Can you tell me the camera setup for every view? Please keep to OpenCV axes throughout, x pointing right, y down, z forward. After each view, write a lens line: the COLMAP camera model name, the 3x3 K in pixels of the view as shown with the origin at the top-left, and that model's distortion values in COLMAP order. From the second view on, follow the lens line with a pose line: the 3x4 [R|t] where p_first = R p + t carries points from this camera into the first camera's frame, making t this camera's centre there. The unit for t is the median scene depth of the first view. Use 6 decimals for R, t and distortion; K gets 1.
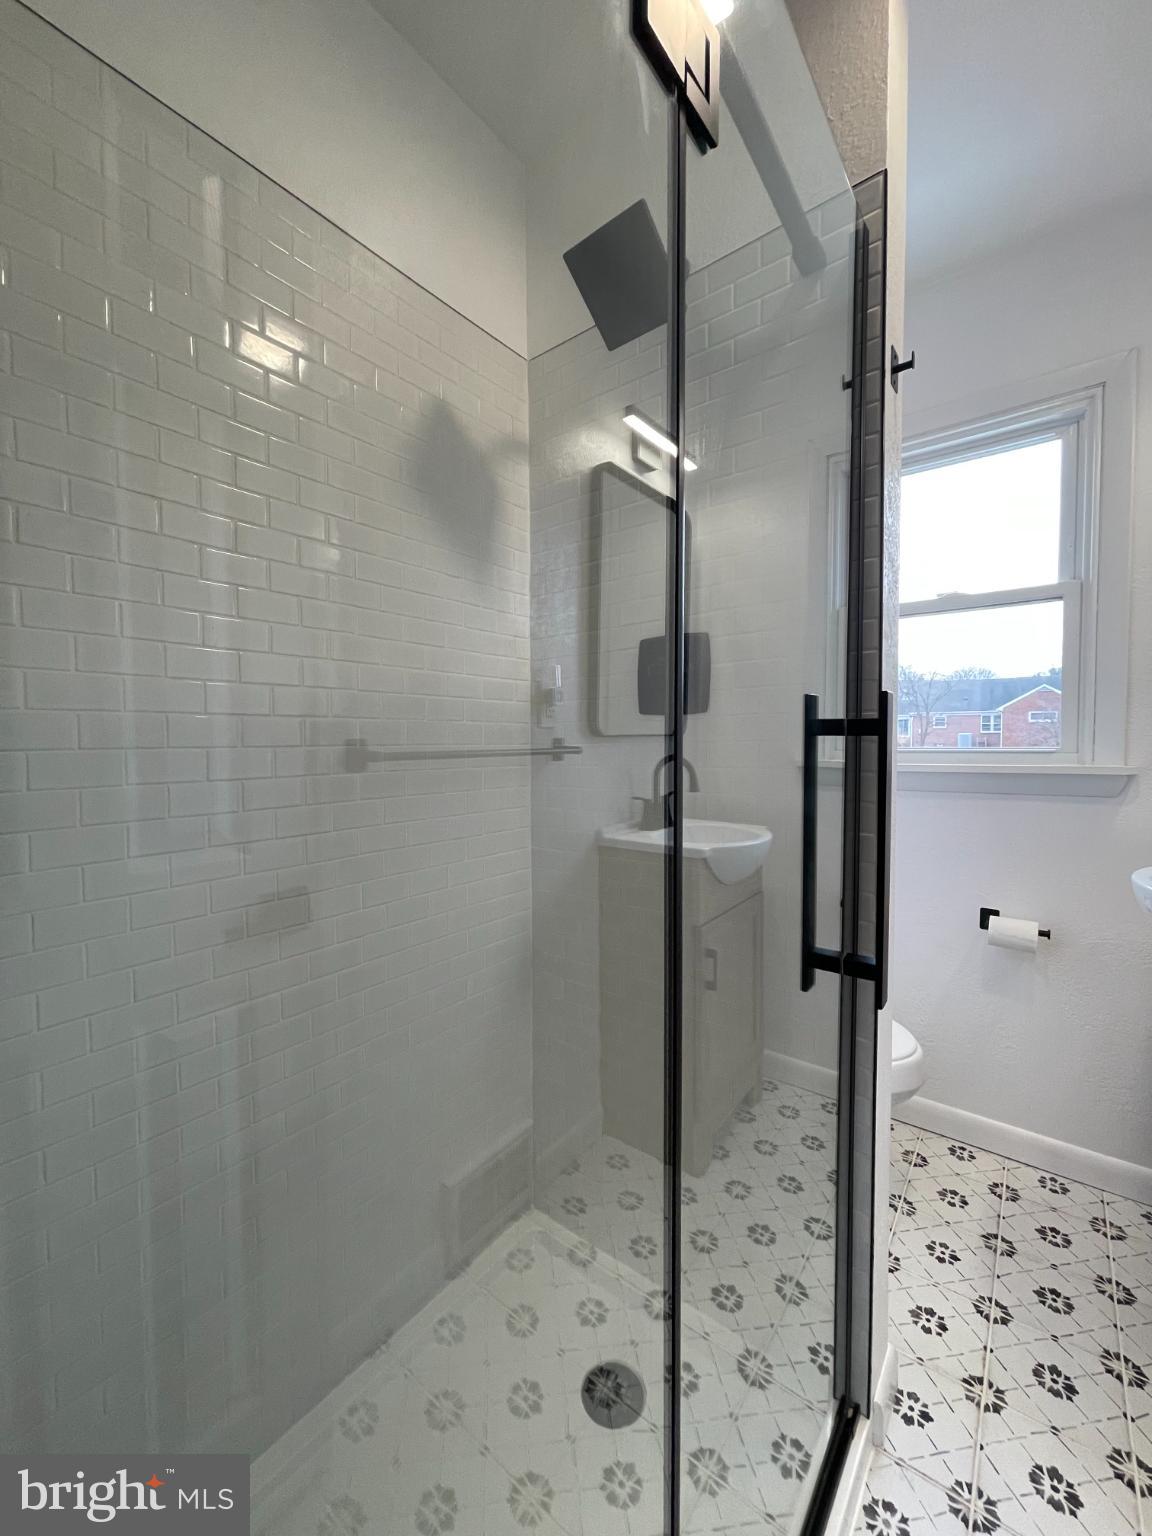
lens RADIAL K [[616.6, 0, 569.7], [0, 616.6, 761.7], [0, 0, 1]] dist [-0.002055, -0.000298]
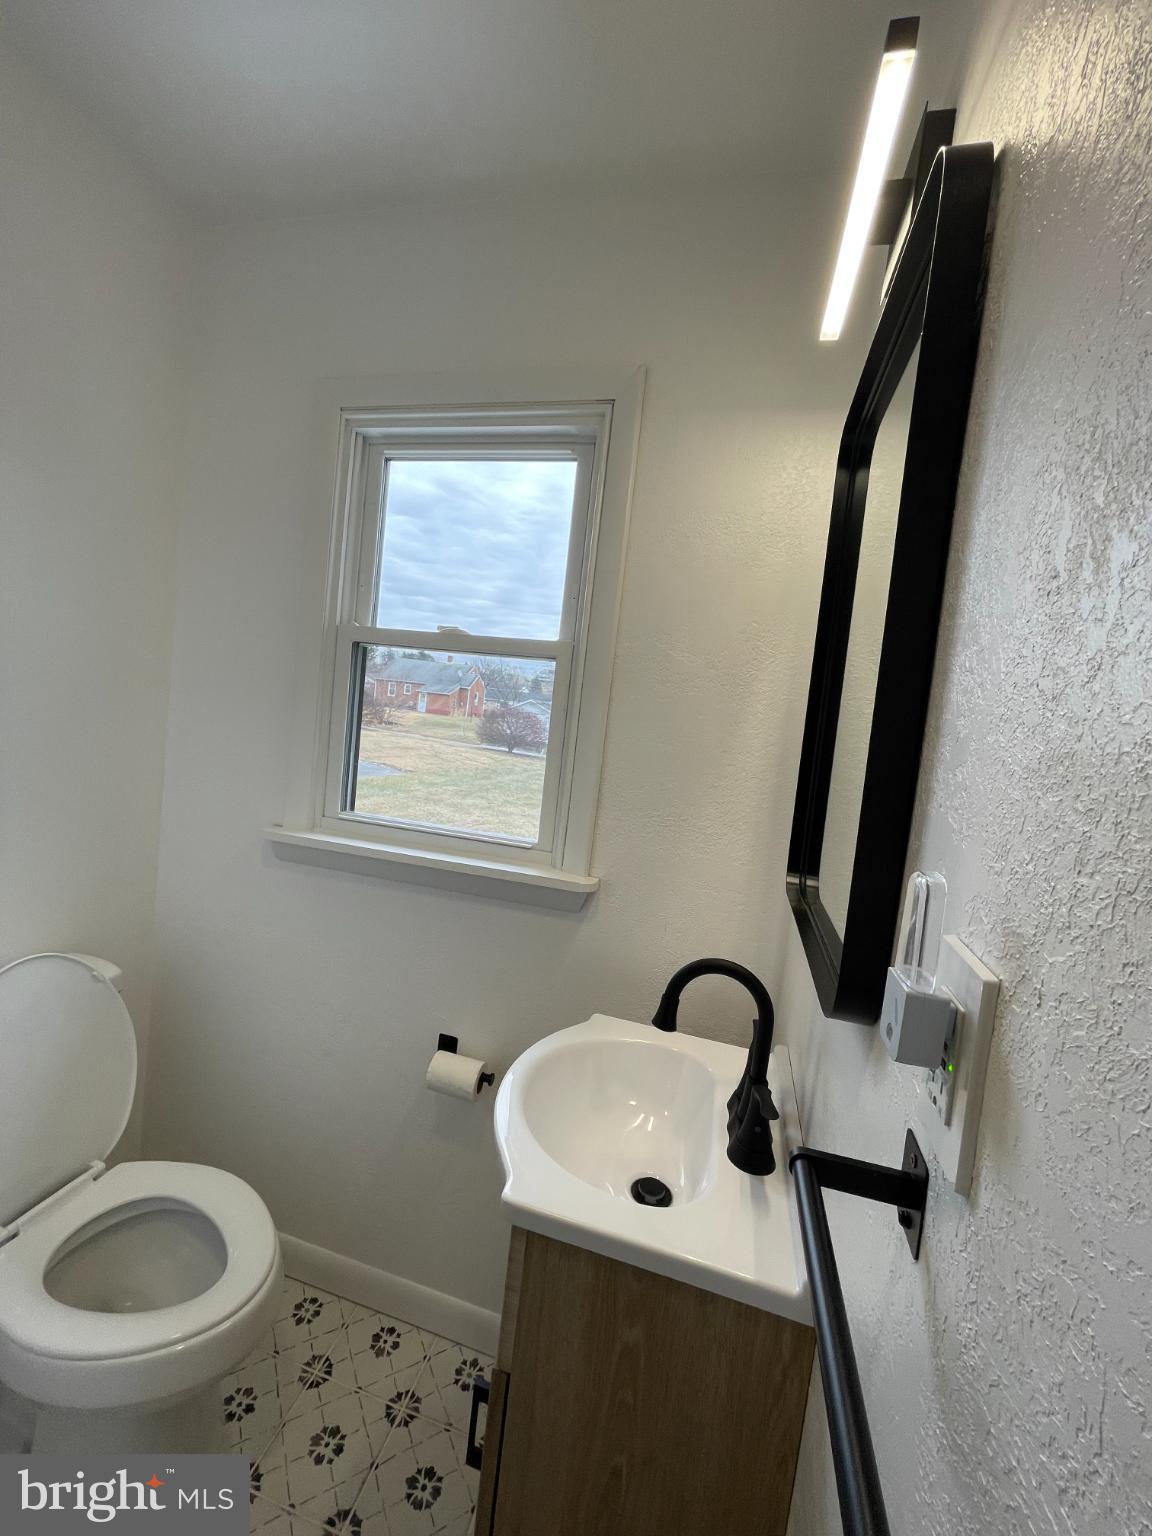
lens RADIAL K [[616.6, 0, 569.2], [0, 616.6, 764.2], [0, 0, 1]] dist [-0.002055, -0.000298]
pose [[0.913083, 0.080739, 0.399702, 0.583588], [-0.100545, 0.994516, 0.028795, -0.180359], [-0.395185, -0.066480, 0.916193, 0.283670]]
